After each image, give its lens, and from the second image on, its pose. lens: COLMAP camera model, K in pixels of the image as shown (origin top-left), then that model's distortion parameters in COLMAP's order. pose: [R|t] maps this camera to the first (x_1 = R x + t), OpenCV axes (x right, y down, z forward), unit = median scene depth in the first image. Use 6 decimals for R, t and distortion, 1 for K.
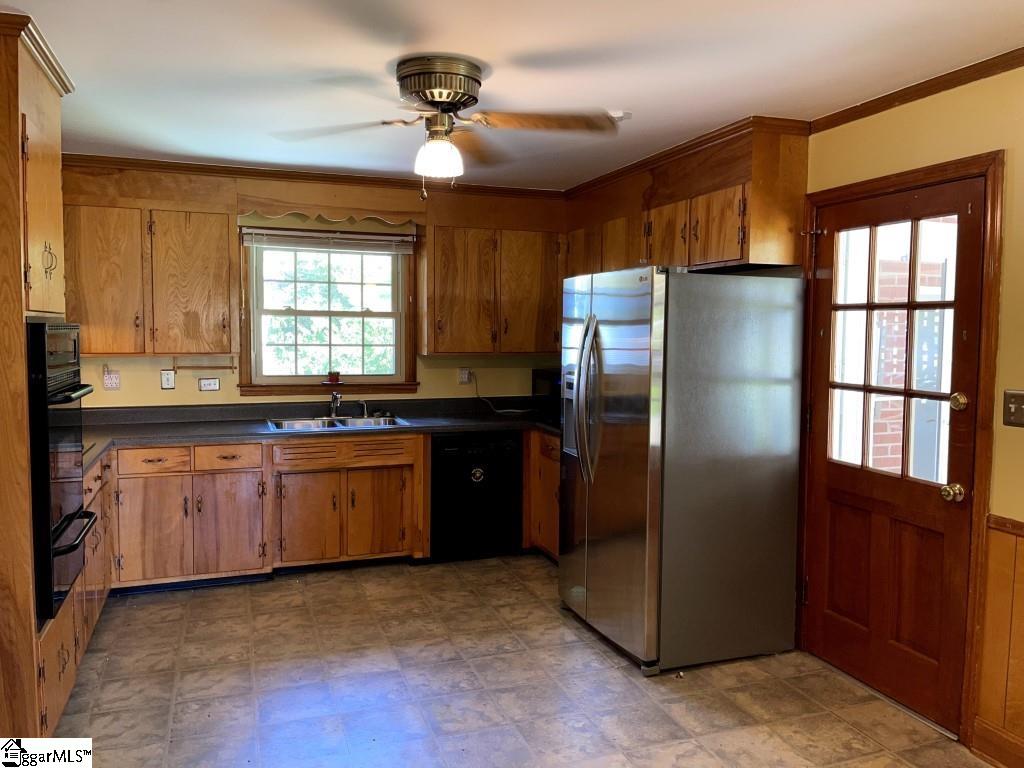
lens RADIAL K [[772.6, 0, 506.4], [0, 772.6, 380.5], [0, 0, 1]] dist [0.004010, -0.006672]
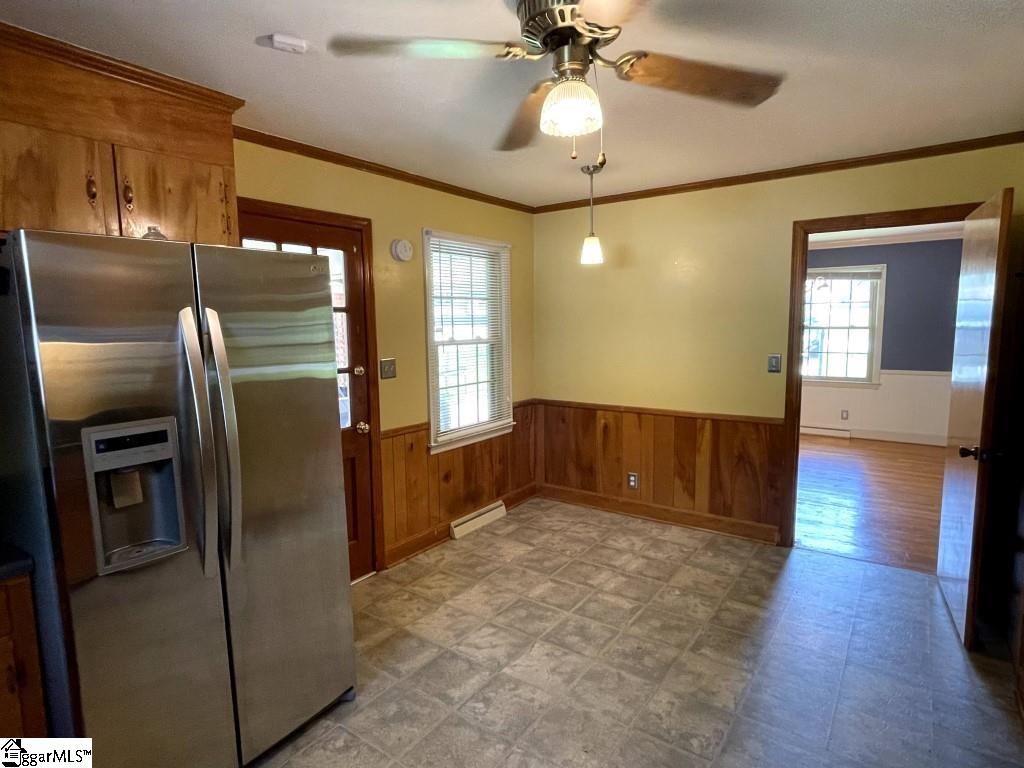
lens RADIAL K [[555.4, 0, 506.5], [0, 555.4, 386.4], [0, 0, 1]] dist [-0.002519, -0.002118]
pose [[-0.564497, -0.092485, 0.820238, -0.365455], [0.069364, 0.984873, 0.158786, -0.070658], [-0.822516, 0.146529, -0.549543, 0.955273]]
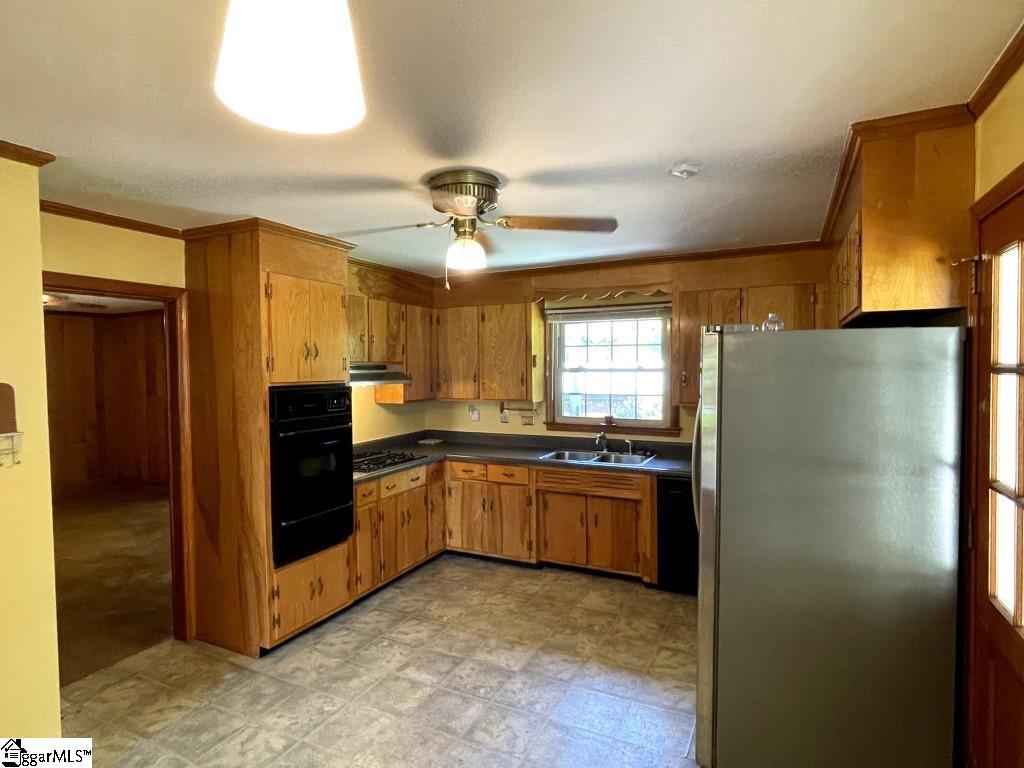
lens RADIAL K [[555.4, 0, 511.7], [0, 555.4, 386.6], [0, 0, 1]] dist [-0.002519, -0.002118]
pose [[0.692477, 0.012232, -0.721337, 0.392236], [-0.035980, 0.999198, -0.017596, -0.046289], [0.720543, 0.038139, 0.692361, 0.308073]]
